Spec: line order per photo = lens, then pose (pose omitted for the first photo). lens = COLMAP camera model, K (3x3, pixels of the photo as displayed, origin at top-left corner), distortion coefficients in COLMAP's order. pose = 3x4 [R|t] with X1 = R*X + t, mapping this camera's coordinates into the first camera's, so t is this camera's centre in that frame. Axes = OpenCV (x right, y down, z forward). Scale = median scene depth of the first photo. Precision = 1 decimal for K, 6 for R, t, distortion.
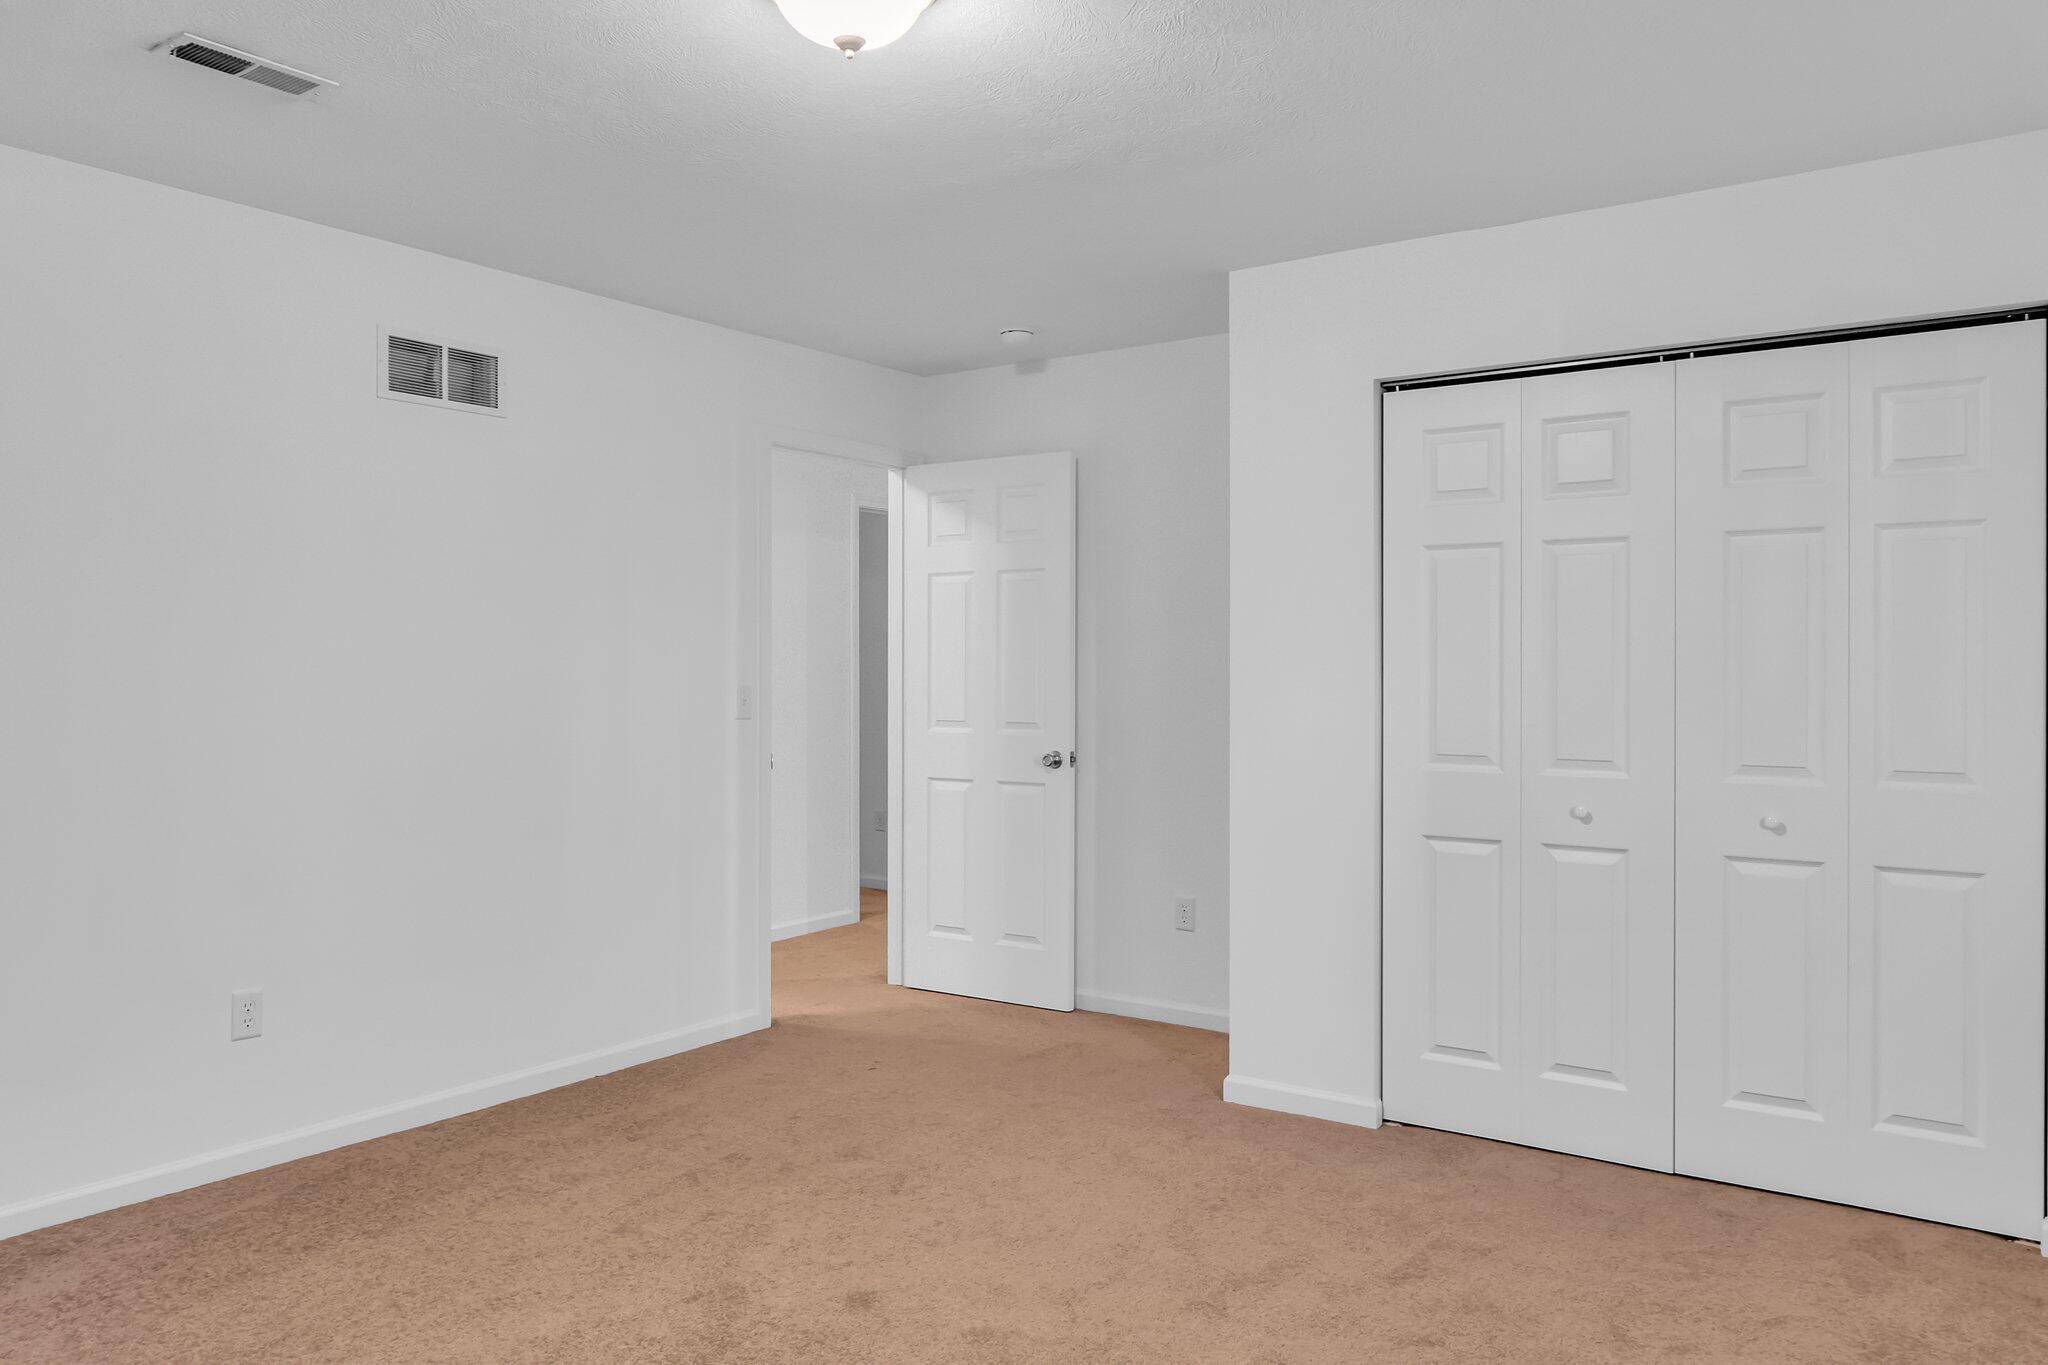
lens RADIAL K [[1217.8, 0, 1031.1], [0, 1217.8, 673.0], [0, 0, 1]] dist [-0.000374, -0.003019]
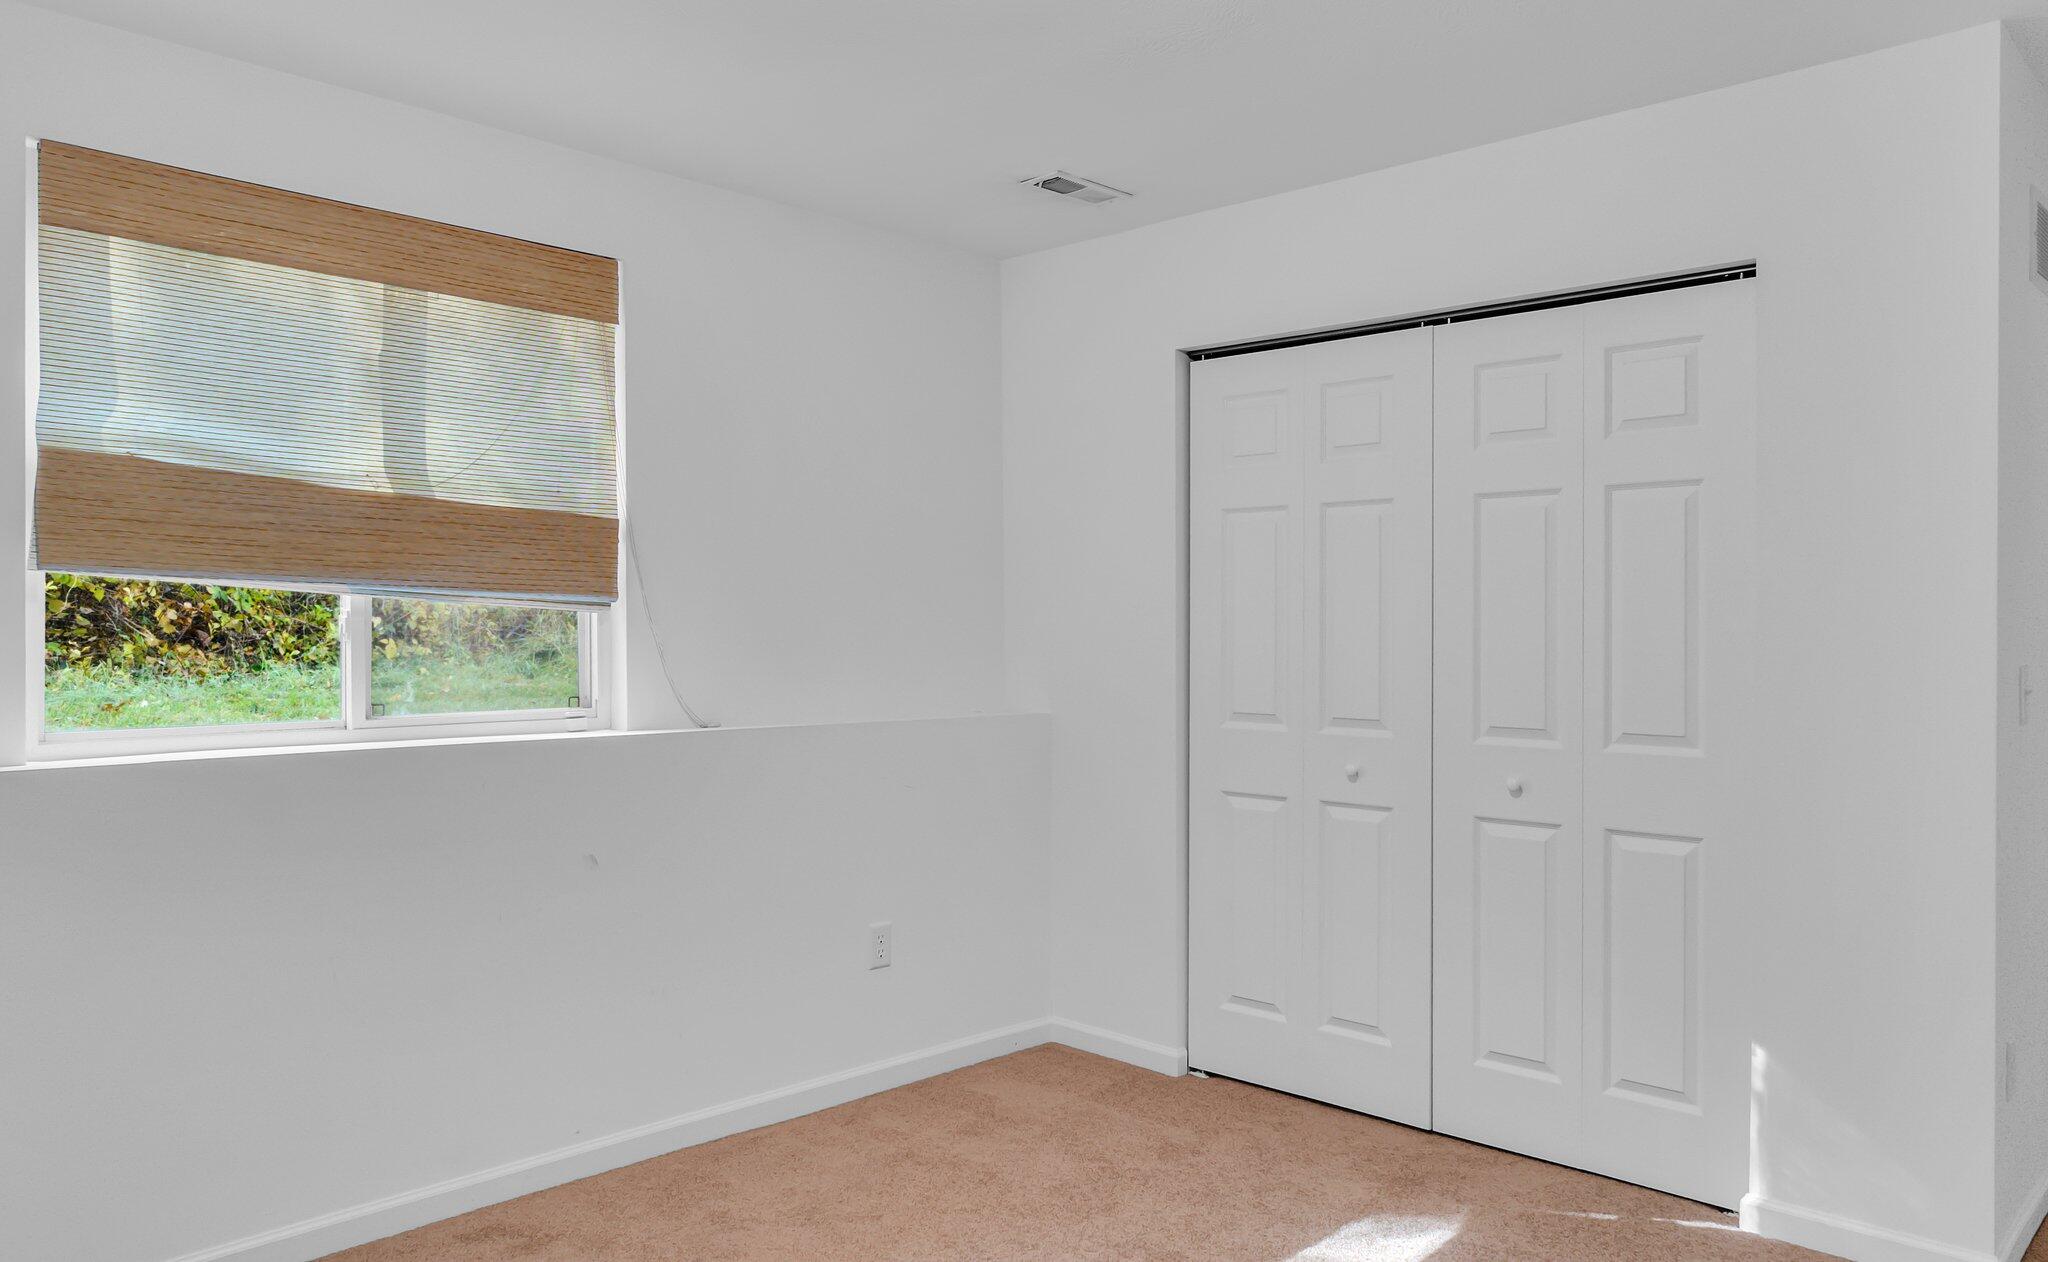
lens RADIAL K [[1490.9, 0, 1020.5], [0, 1490.9, 628.0], [0, 0, 1]] dist [0.007185, 0.002196]
pose [[0.973125, 0.003976, -0.230241, 0.479398], [-0.005037, 0.999979, -0.004023, 0.001630], [0.230221, 0.005074, 0.973125, -0.284350]]
